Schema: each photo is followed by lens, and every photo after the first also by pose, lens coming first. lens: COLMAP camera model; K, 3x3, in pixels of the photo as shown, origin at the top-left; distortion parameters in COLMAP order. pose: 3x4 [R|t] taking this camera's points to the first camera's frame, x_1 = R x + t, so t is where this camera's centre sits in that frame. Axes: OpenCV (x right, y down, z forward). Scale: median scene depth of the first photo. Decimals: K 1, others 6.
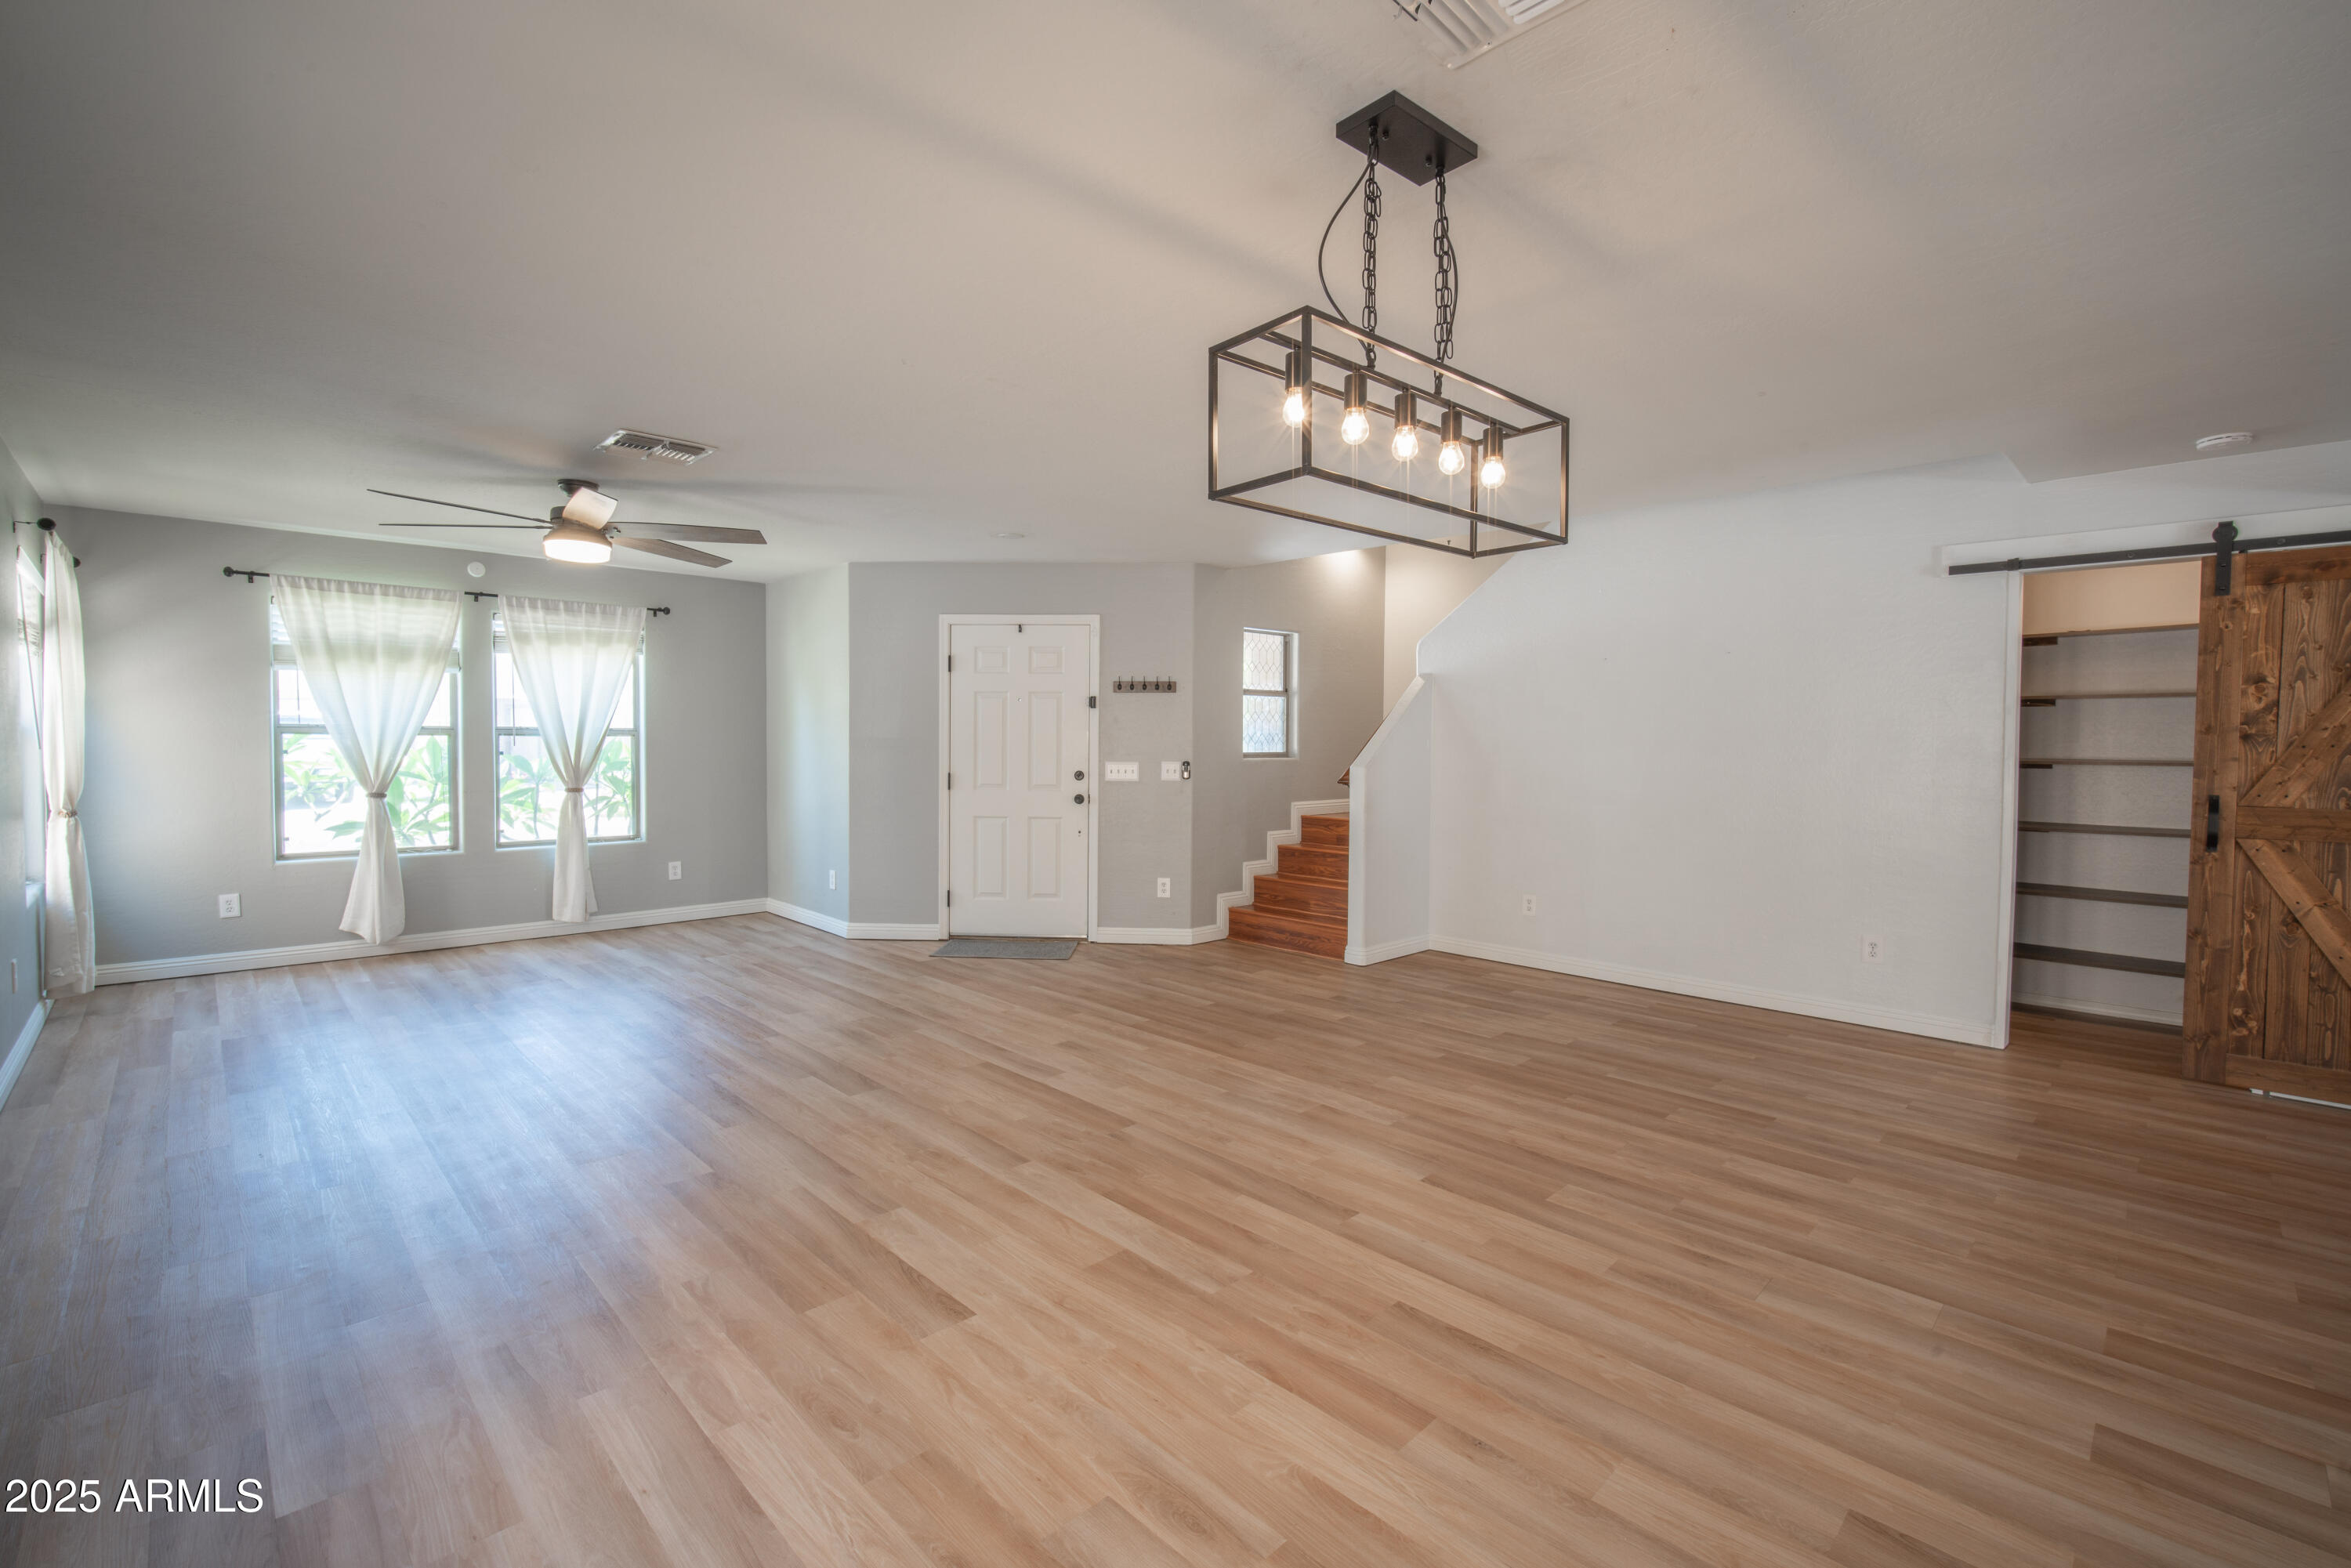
lens RADIAL K [[1025.1, 0, 1172.1], [0, 1025.1, 761.2], [0, 0, 1]] dist [-0.012703, 0.000995]
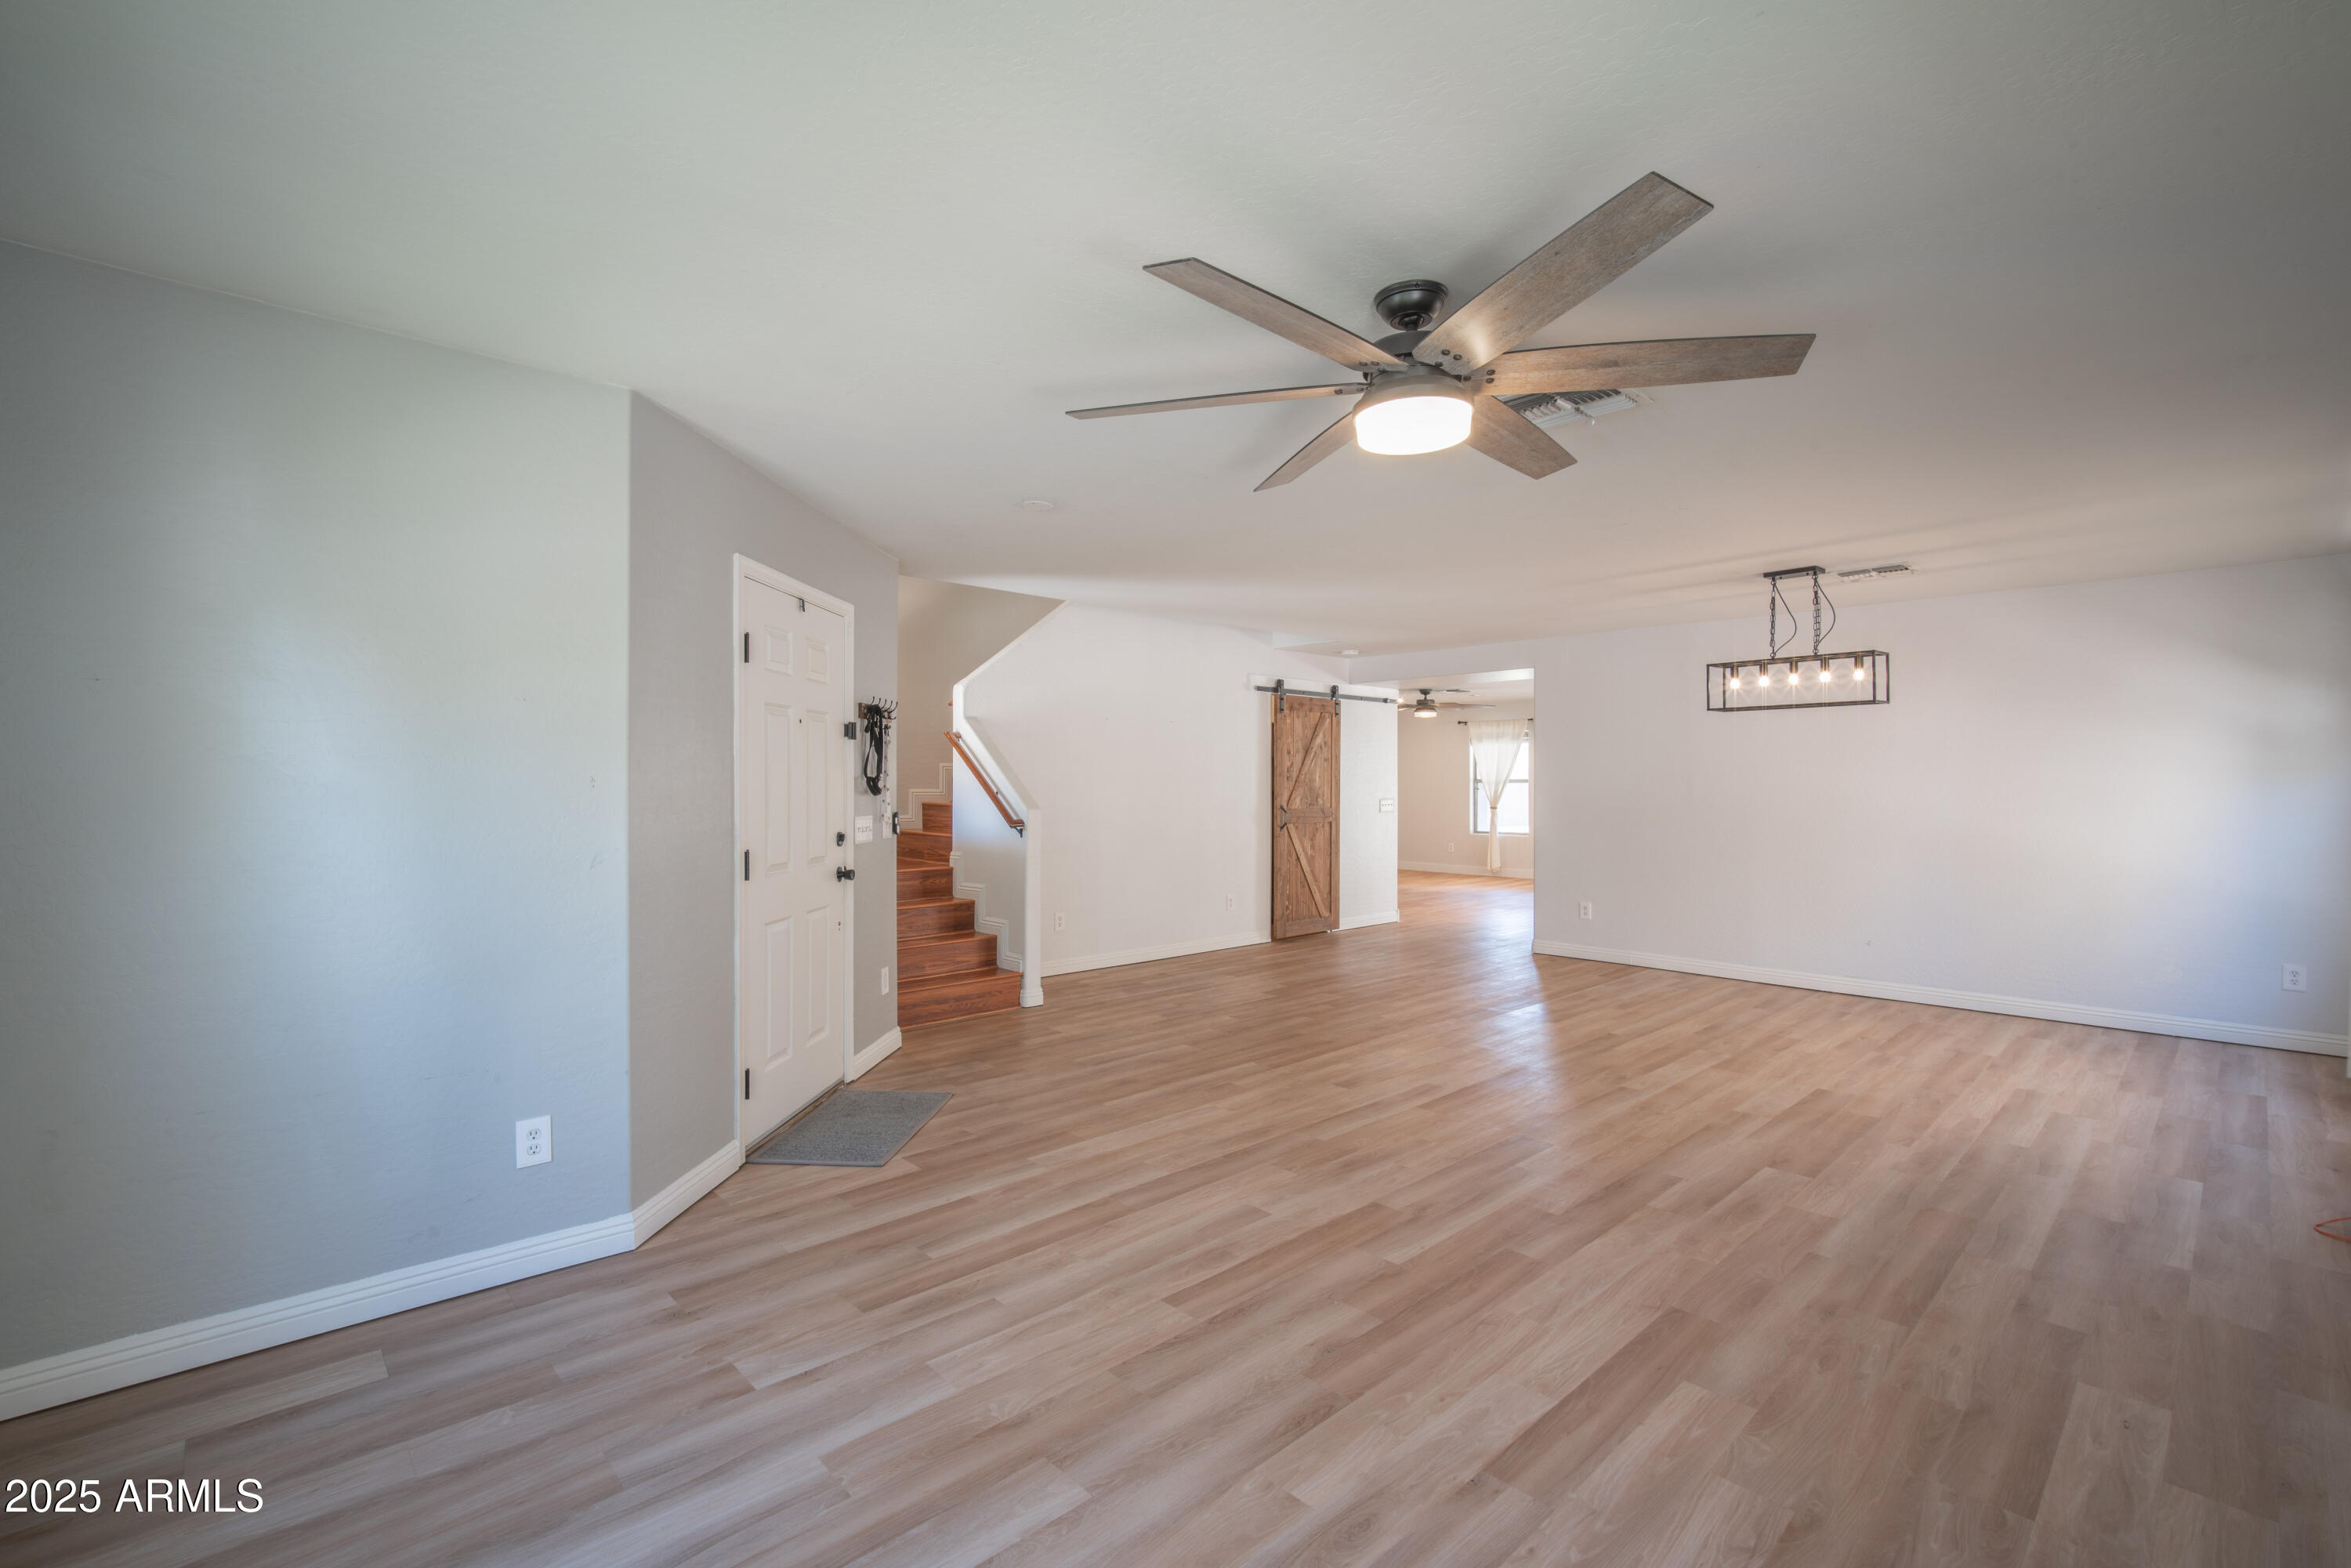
lens RADIAL K [[1025.1, 0, 1175.4], [0, 1025.1, 781.2], [0, 0, 1]] dist [-0.012703, 0.000995]
pose [[0.019247, -0.006297, 0.999795, -0.998029], [0.021530, 0.999751, 0.005883, -0.030604], [-0.999583, 0.021413, 0.019377, 1.018009]]
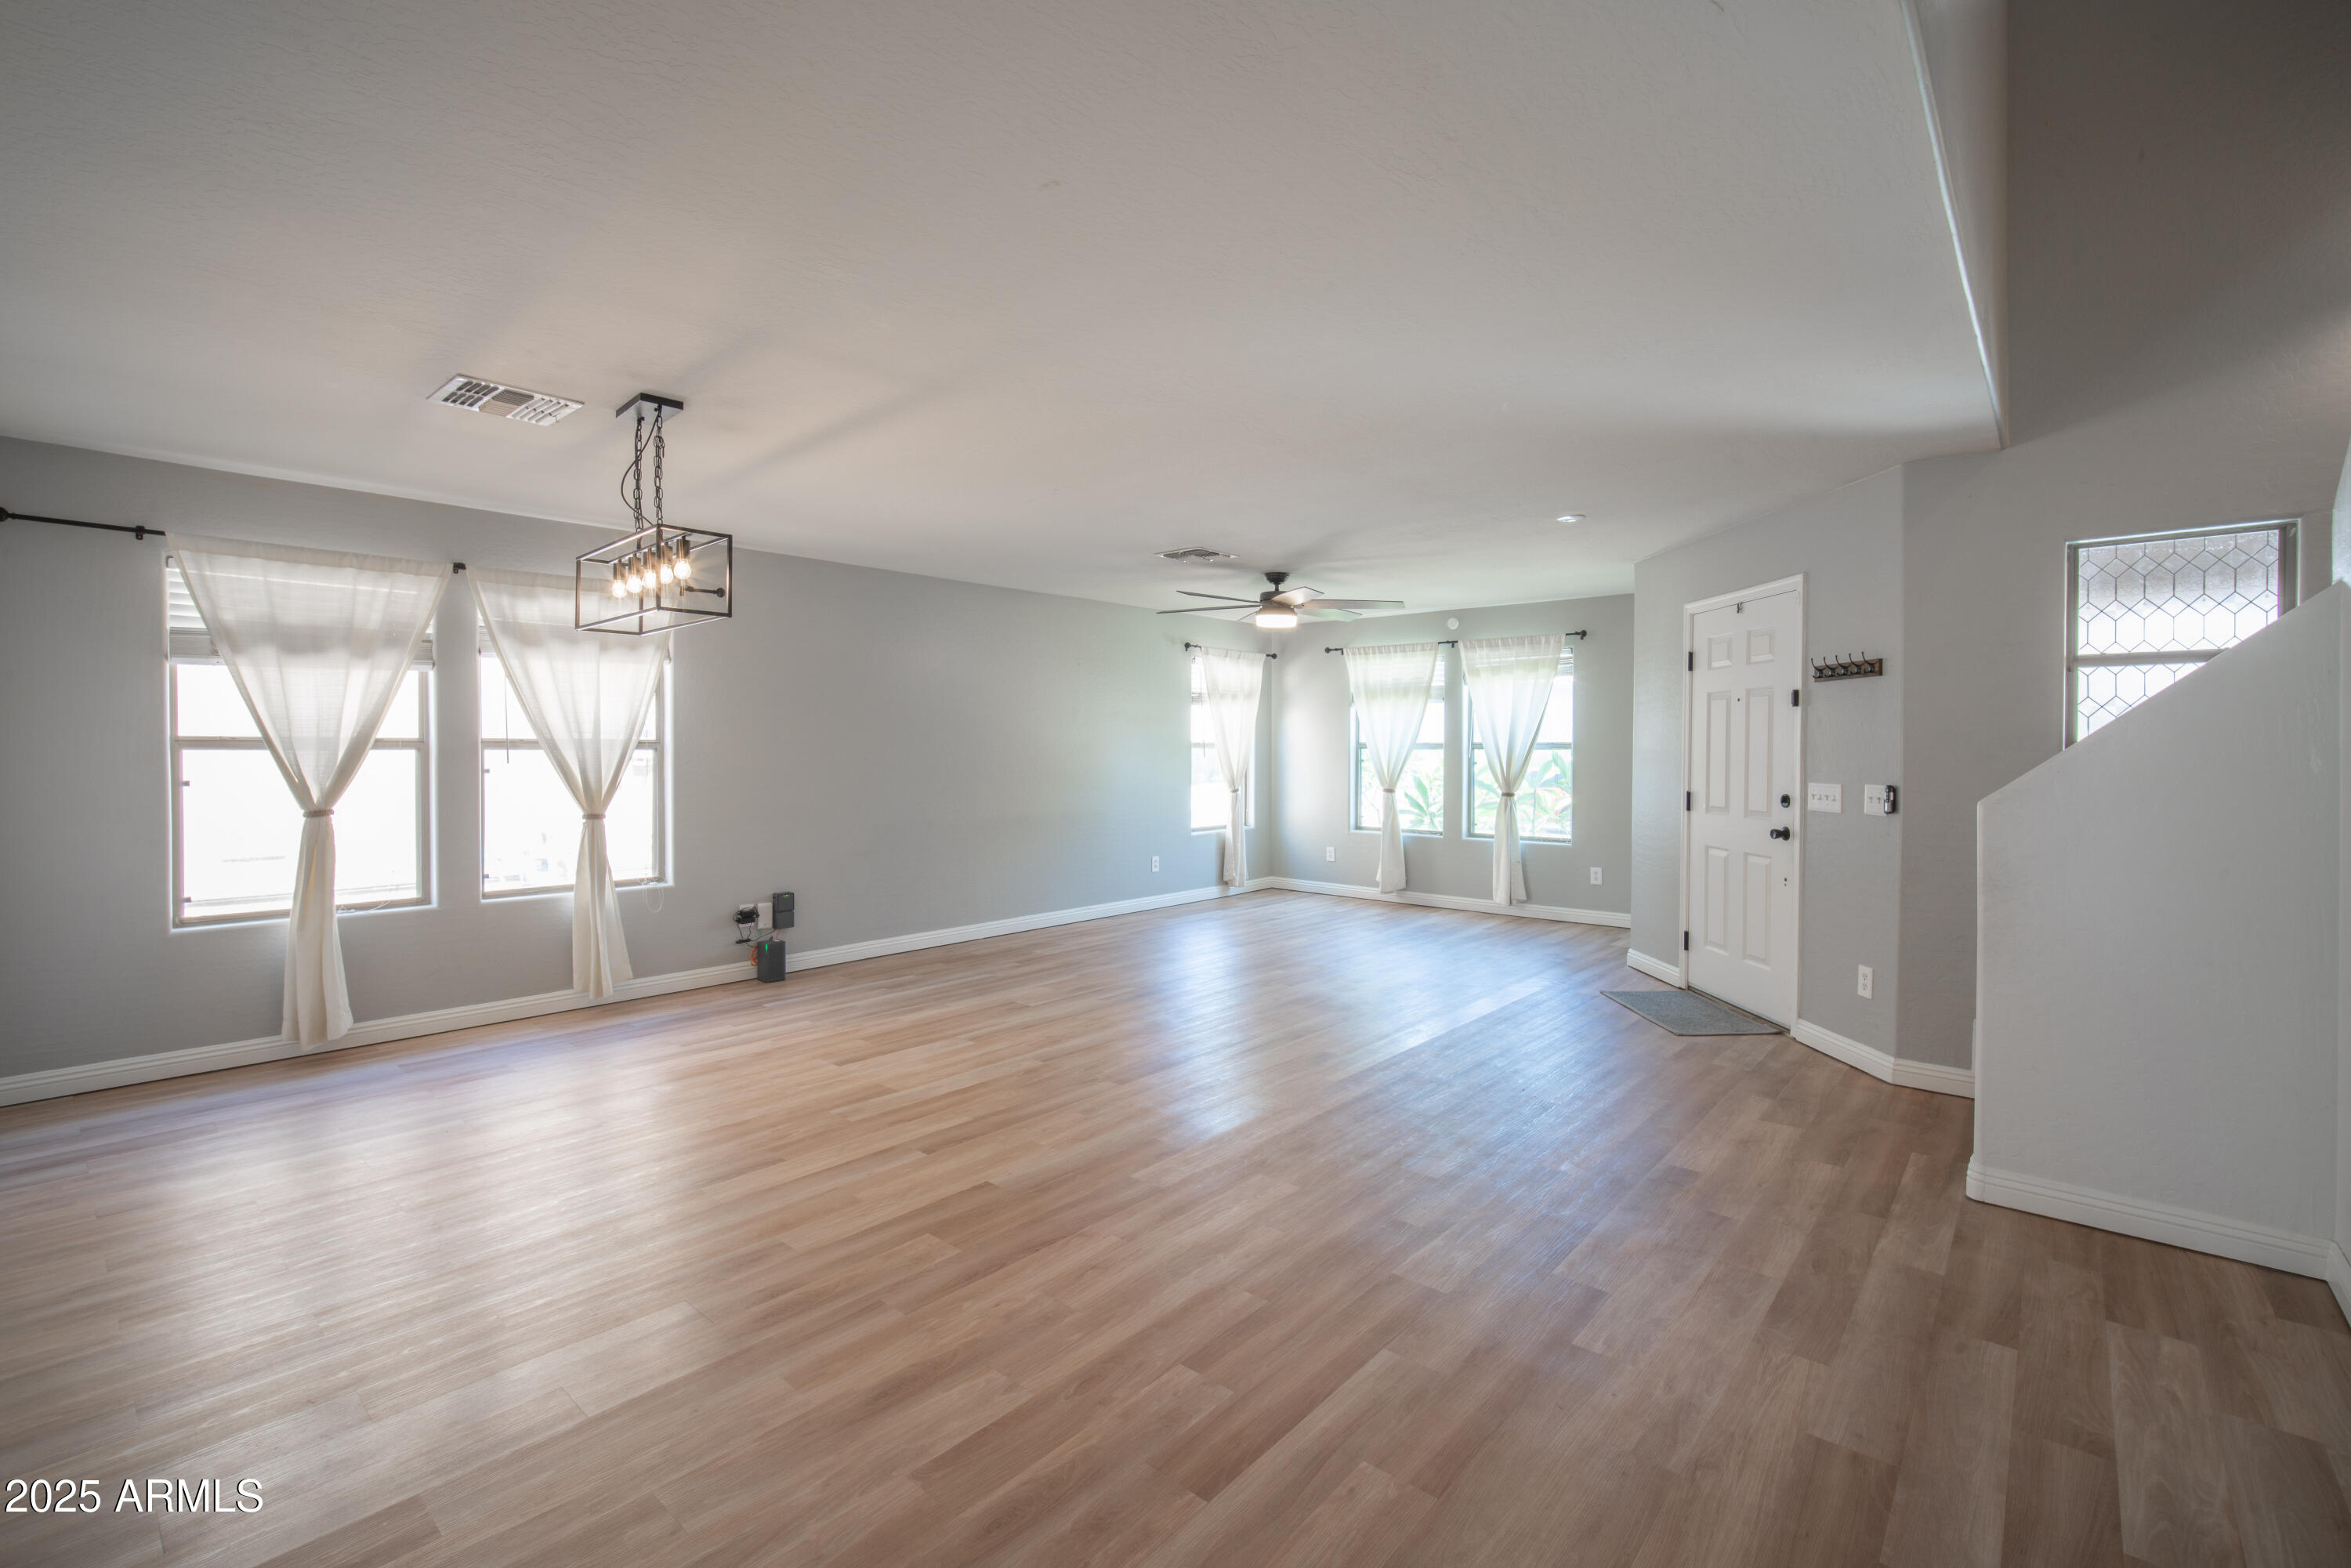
lens RADIAL K [[1025.1, 0, 1154.5], [0, 1025.1, 766.4], [0, 0, 1]] dist [-0.012703, 0.000995]
pose [[0.070636, 0.011381, -0.997437, 0.782249], [-0.023626, 0.999673, 0.009734, -0.009048], [0.997222, 0.022878, 0.070882, 0.672569]]
